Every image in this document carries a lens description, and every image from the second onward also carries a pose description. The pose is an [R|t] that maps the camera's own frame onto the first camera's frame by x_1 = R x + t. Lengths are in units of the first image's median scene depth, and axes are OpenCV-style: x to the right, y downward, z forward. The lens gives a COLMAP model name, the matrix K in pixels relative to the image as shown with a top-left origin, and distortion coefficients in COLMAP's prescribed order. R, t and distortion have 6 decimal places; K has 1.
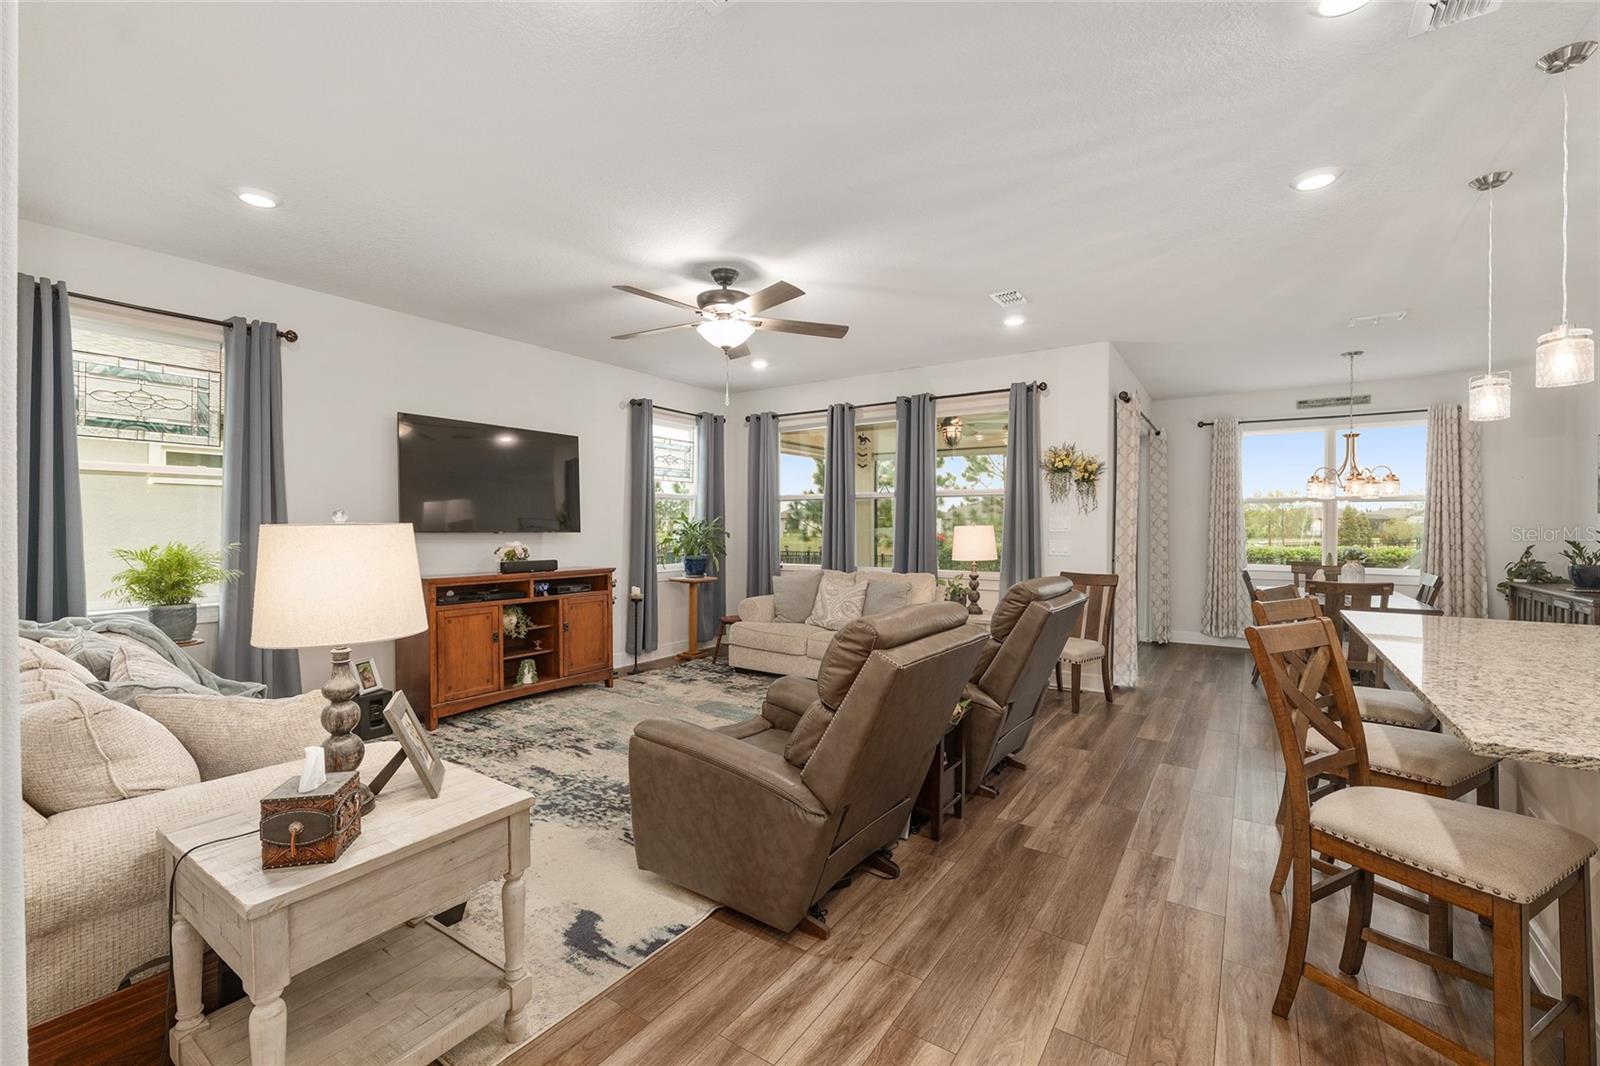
lens RADIAL K [[669.4, 0, 786.2], [0, 669.4, 528.8], [0, 0, 1]] dist [-0.011327, 0.000247]
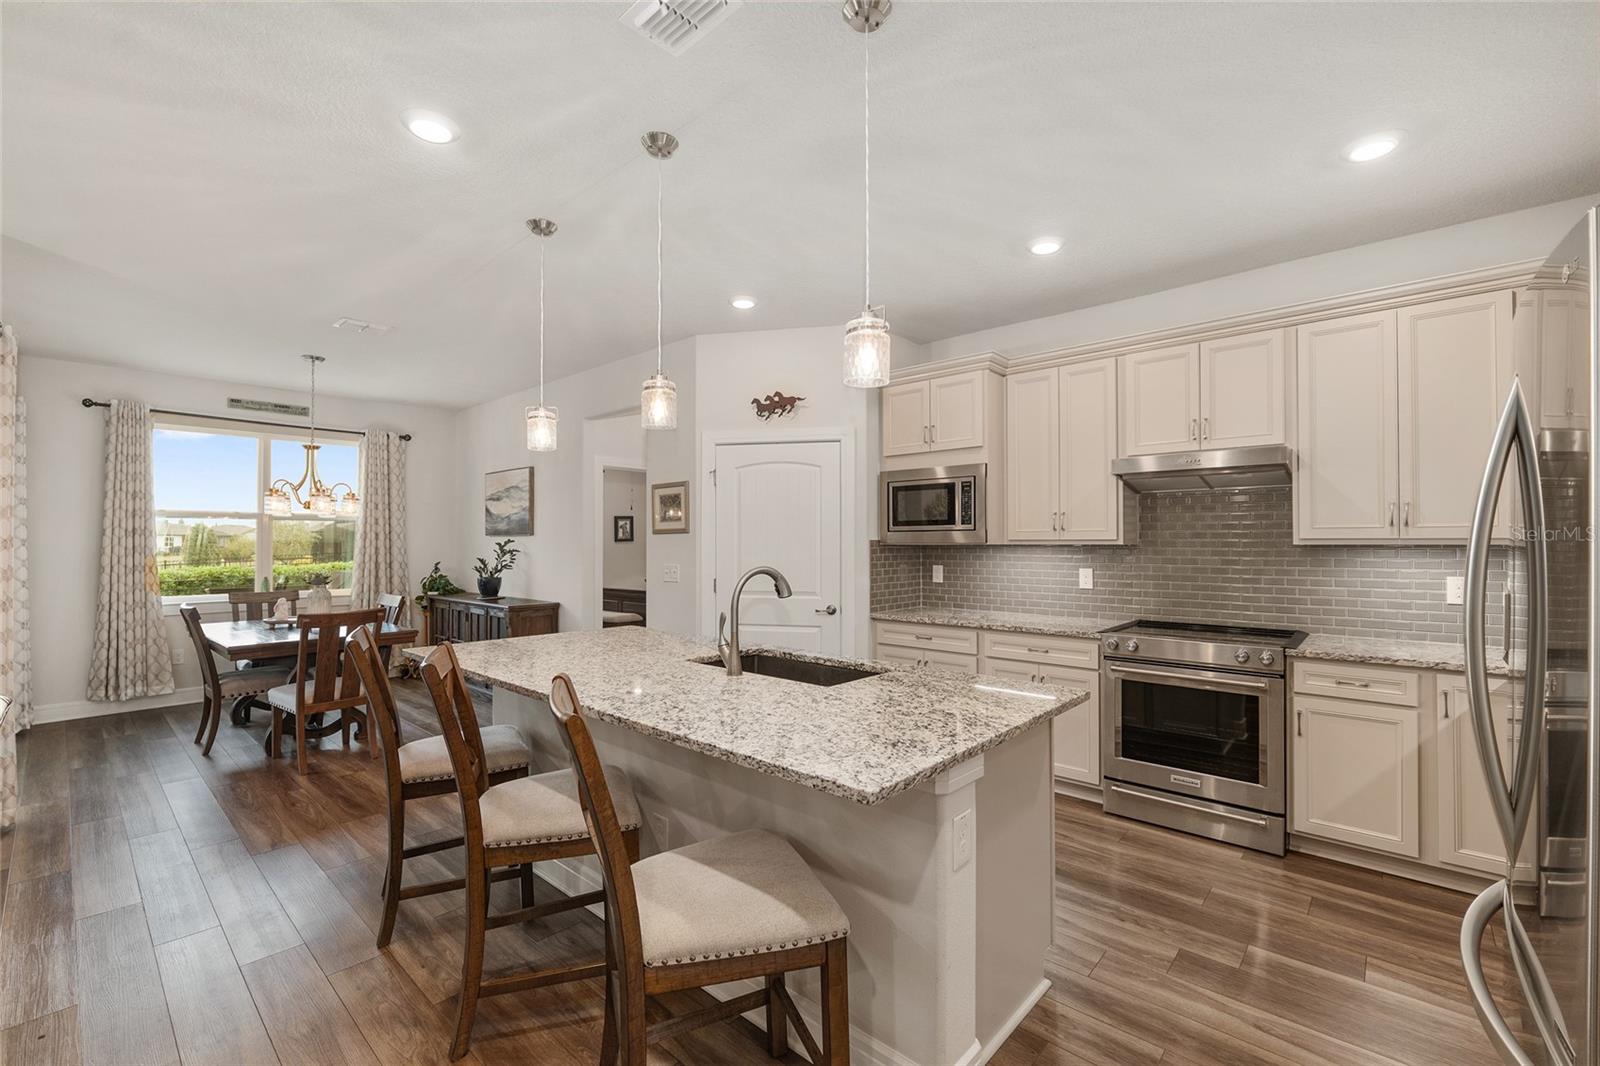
lens RADIAL K [[673.4, 0, 803.1], [0, 673.4, 536.6], [0, 0, 1]] dist [-0.010437, 0.000099]
pose [[0.117852, 0.005962, 0.993013, 0.024381], [0.006476, 0.999956, -0.006773, -0.009199], [-0.993010, 0.007229, 0.117808, 0.252722]]
